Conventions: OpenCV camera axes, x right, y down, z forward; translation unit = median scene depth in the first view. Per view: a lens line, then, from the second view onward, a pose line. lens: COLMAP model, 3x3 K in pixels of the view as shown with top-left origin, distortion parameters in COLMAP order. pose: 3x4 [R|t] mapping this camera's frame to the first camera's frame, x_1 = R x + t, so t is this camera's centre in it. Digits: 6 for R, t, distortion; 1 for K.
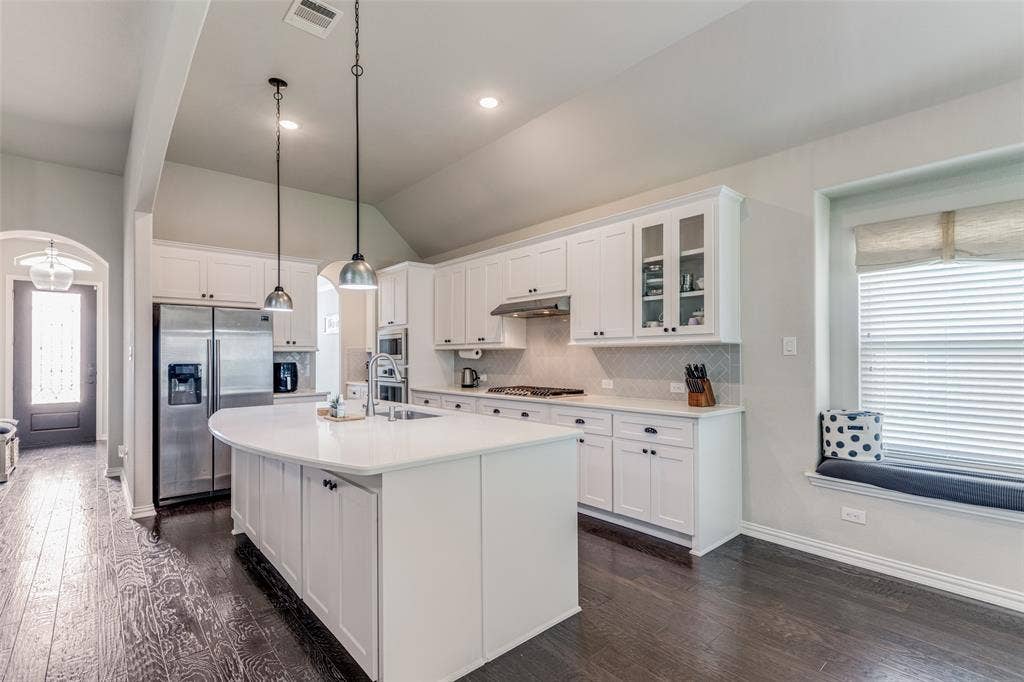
lens RADIAL K [[473.7, 0, 509.1], [0, 473.7, 354.7], [0, 0, 1]] dist [0.000741, 0.000311]
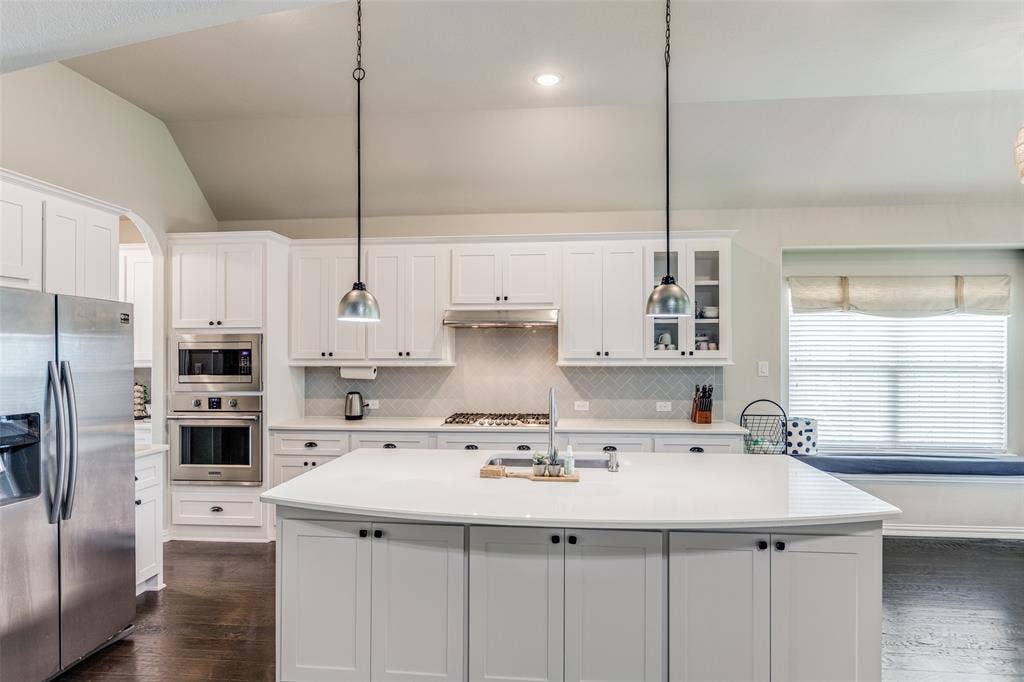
lens RADIAL K [[599.9, 0, 510.0], [0, 599.9, 354.1], [0, 0, 1]] dist [-0.003616, -0.000907]
pose [[0.728258, 0.001497, 0.685301, -0.838296], [-0.003610, 0.999992, 0.001652, -0.049283], [-0.685293, -0.003677, 0.728258, 0.280143]]
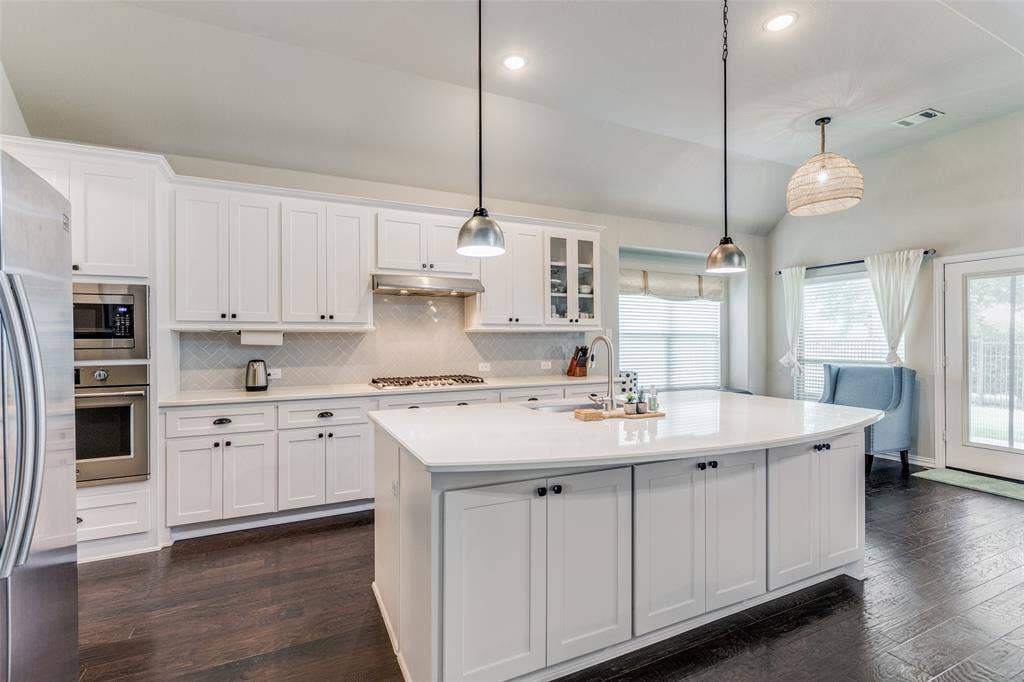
lens RADIAL K [[471.2, 0, 509.7], [0, 471.2, 342.9], [0, 0, 1]] dist [0.001283, -0.000334]
pose [[0.272497, -0.001354, 0.962156, -0.943931], [0.001633, 0.999998, 0.000945, 0.007936], [-0.962155, 0.001314, 0.272498, 0.780955]]
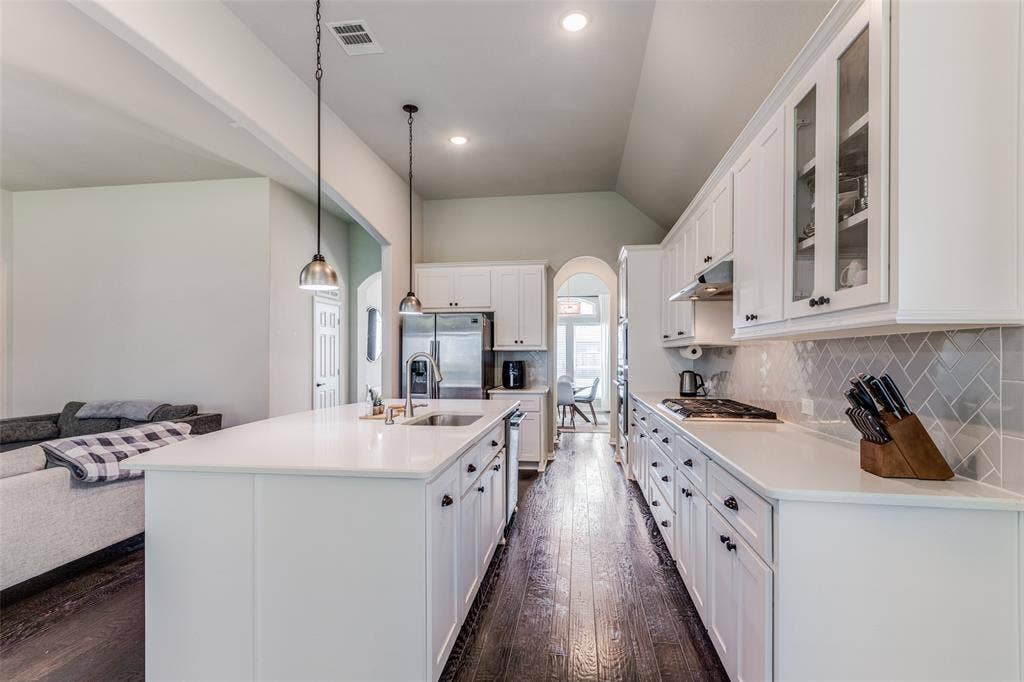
lens RADIAL K [[471.2, 0, 509.7], [0, 471.2, 342.9], [0, 0, 1]] dist [0.001283, -0.000334]
pose [[0.651107, -0.016308, -0.758811, 0.477921], [-0.001896, 0.999731, -0.023113, 0.001014], [0.758984, 0.016488, 0.650901, 0.435269]]
